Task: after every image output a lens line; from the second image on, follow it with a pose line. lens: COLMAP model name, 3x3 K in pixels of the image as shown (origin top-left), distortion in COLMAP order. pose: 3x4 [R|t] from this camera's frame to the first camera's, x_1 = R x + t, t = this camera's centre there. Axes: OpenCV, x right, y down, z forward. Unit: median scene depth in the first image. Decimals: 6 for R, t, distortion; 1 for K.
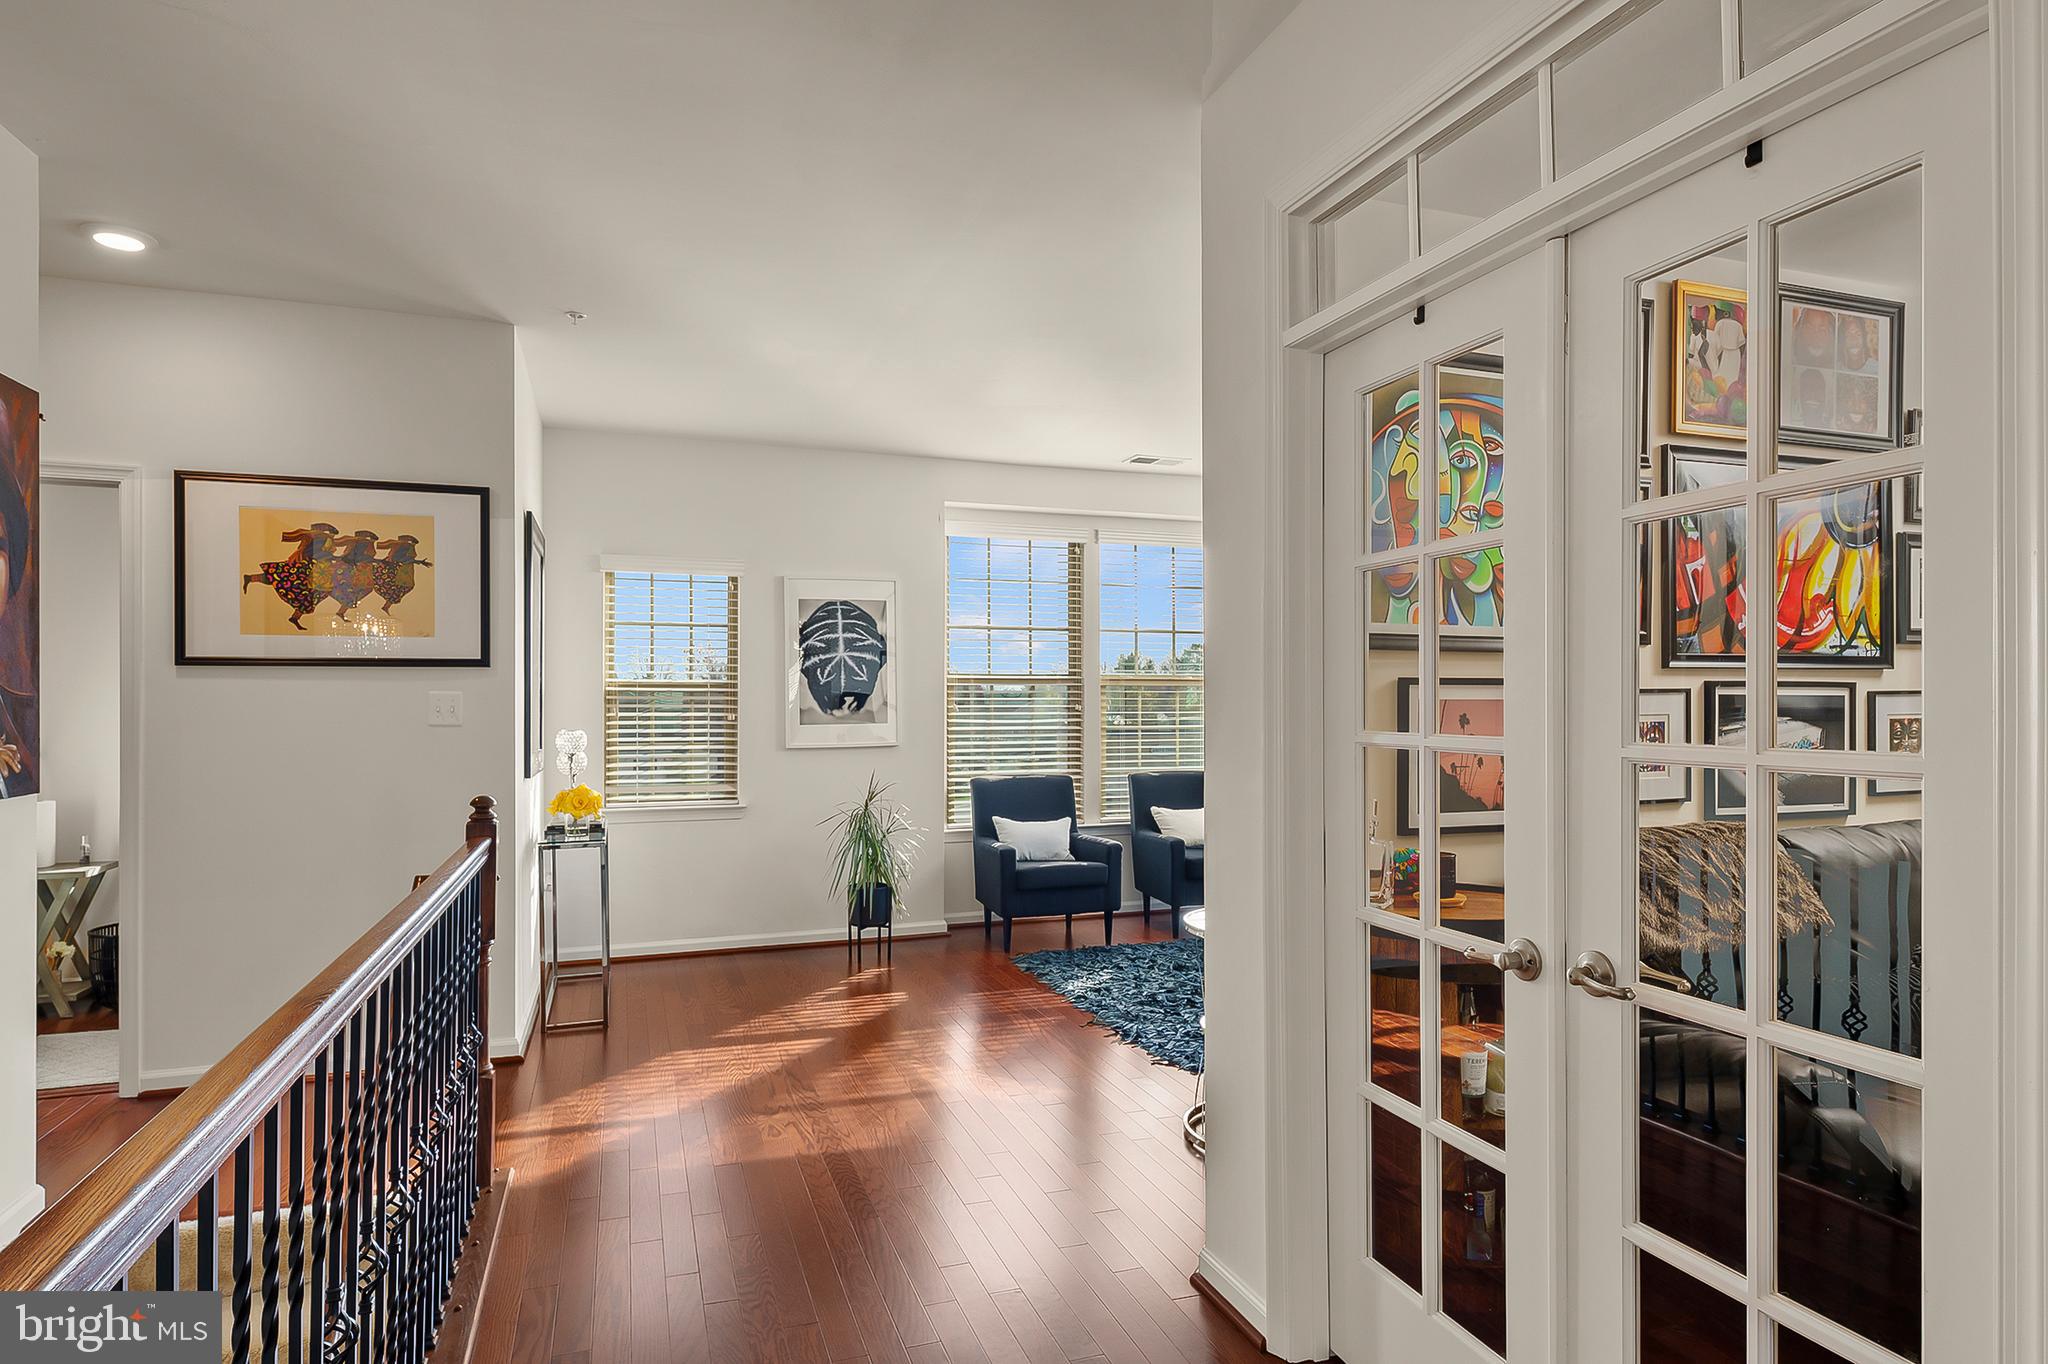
lens RADIAL K [[1113.2, 0, 1035.7], [0, 1113.2, 692.1], [0, 0, 1]] dist [0.000319, -0.006389]
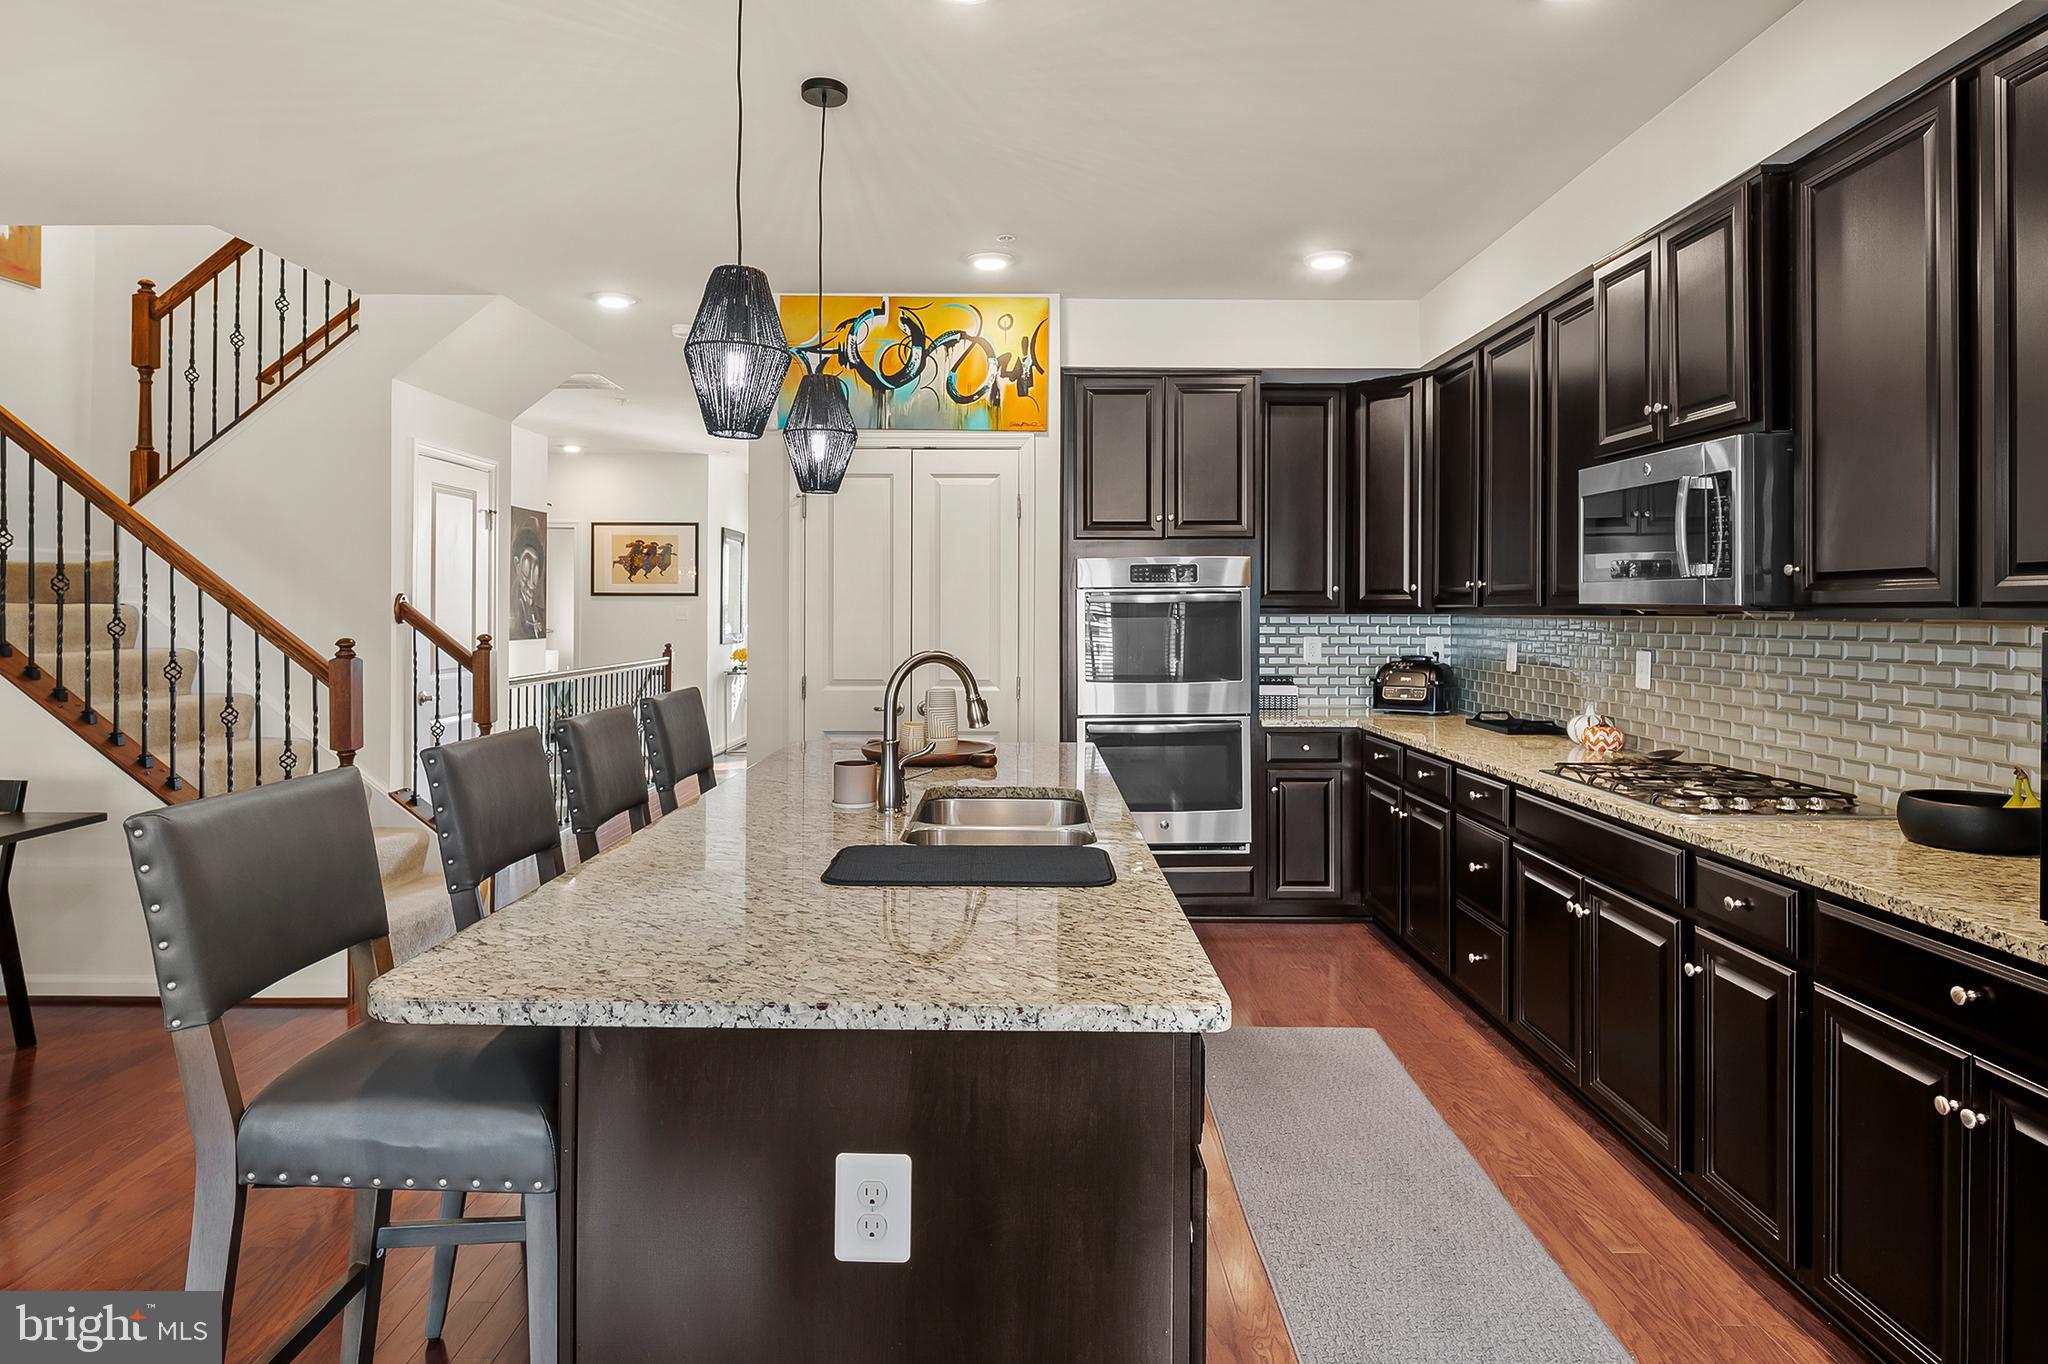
lens RADIAL K [[1113.2, 0, 1026.5], [0, 1113.2, 621.6], [0, 0, 1]] dist [0.000319, -0.006389]
pose [[0.938746, 0.009210, -0.344485, 1.062184], [-0.004092, 0.999870, 0.015581, -0.007843], [0.344584, -0.013217, 0.938662, -1.083631]]
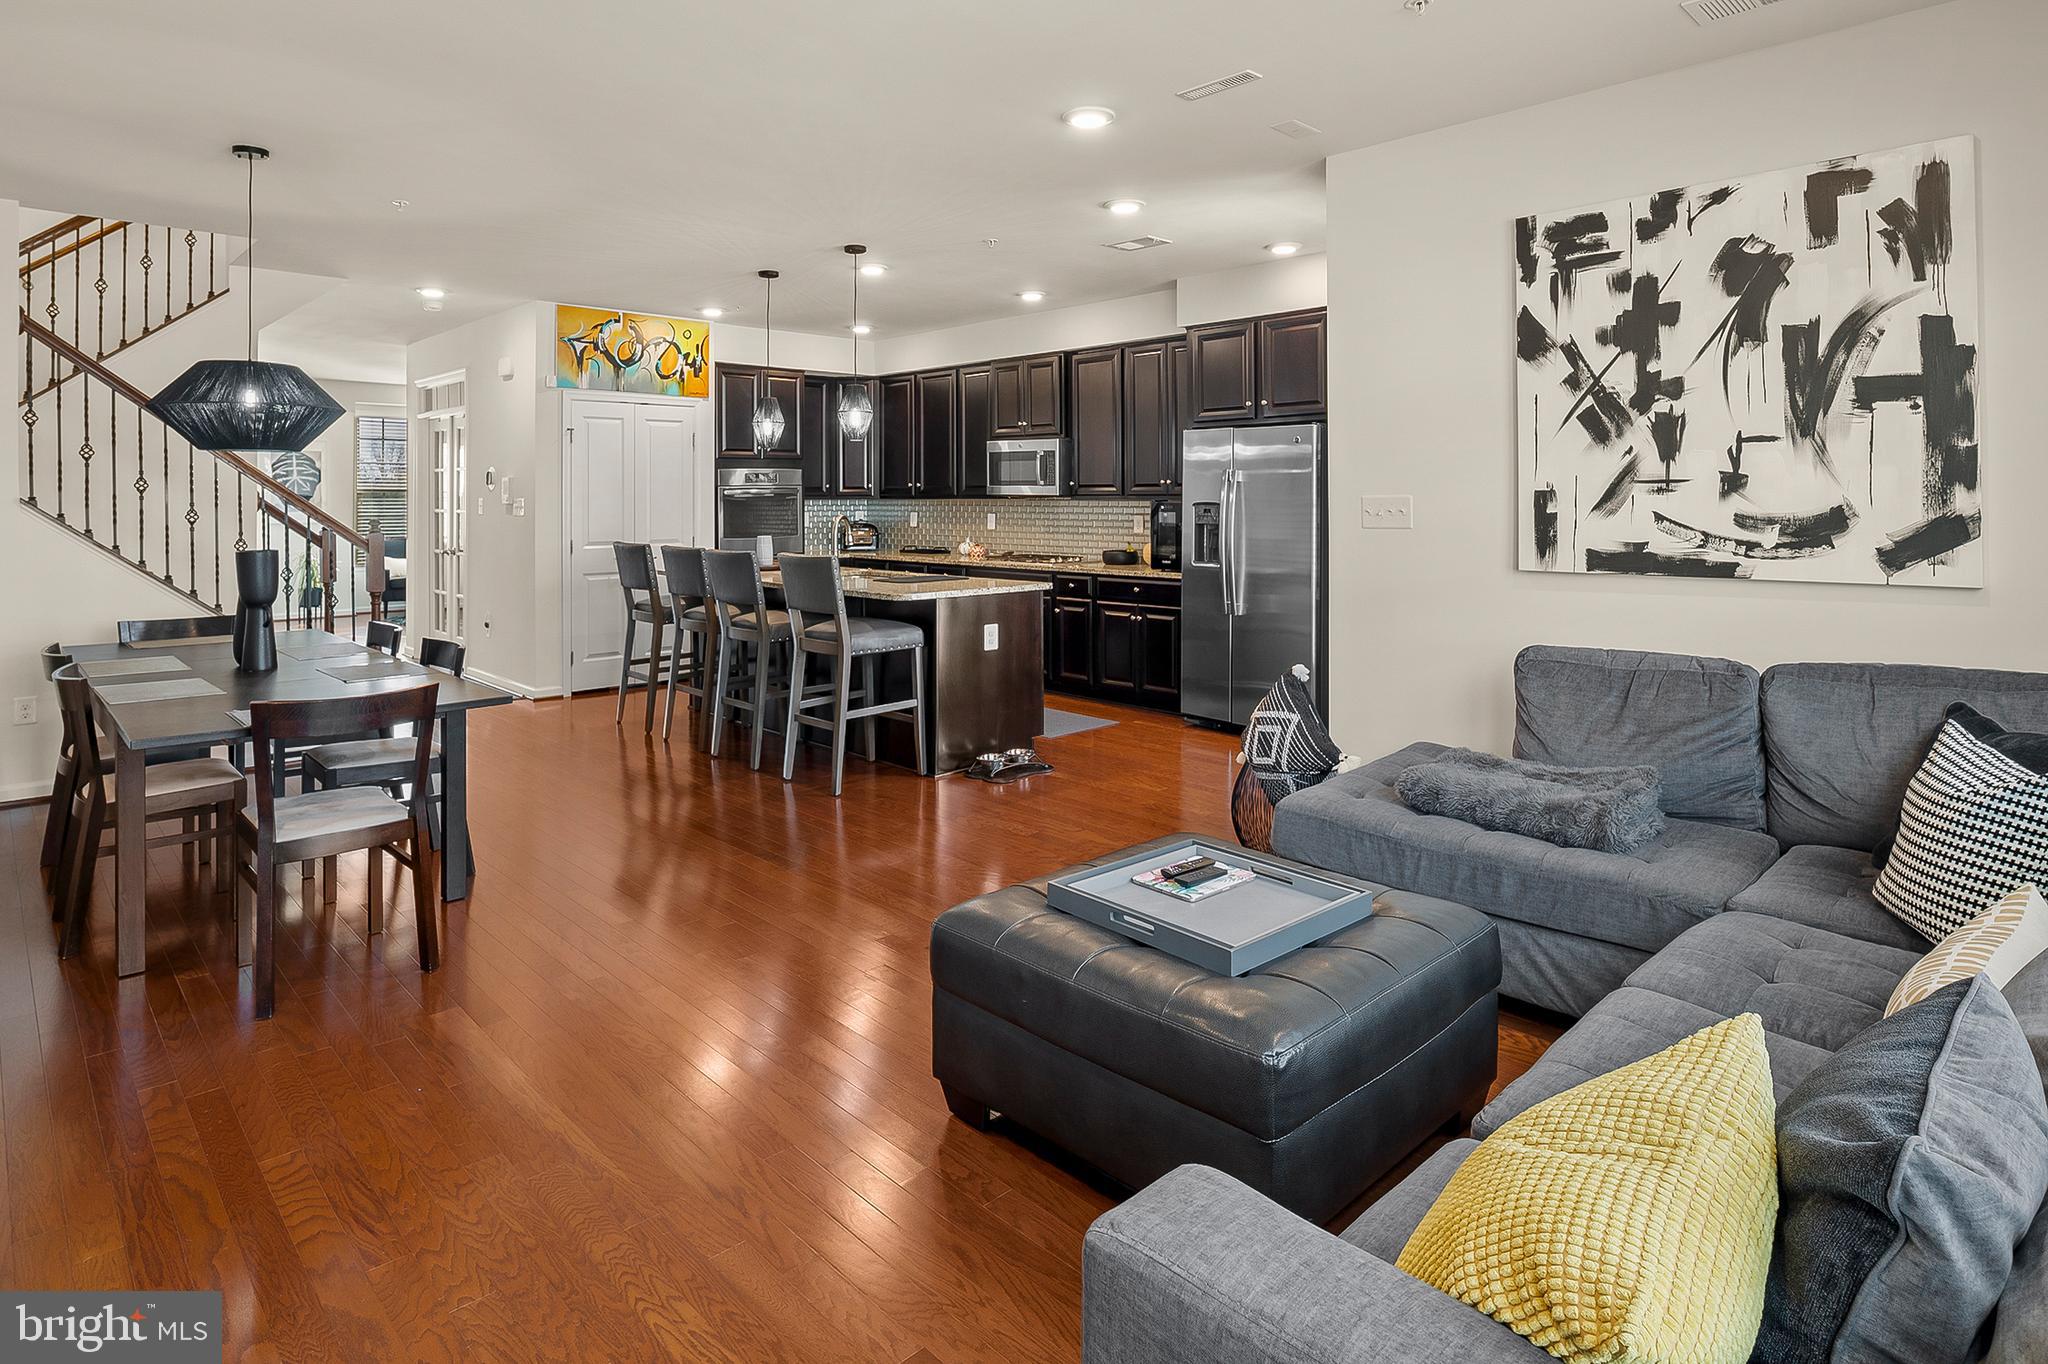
lens RADIAL K [[1113.2, 0, 1003.6], [0, 1113.2, 488.7], [0, 0, 1]] dist [0.000319, -0.006389]
pose [[0.920208, 0.002069, 0.391425, 0.317800], [-0.001721, 0.999998, -0.001241, -0.018728], [-0.391427, 0.000469, 0.920209, -2.183759]]
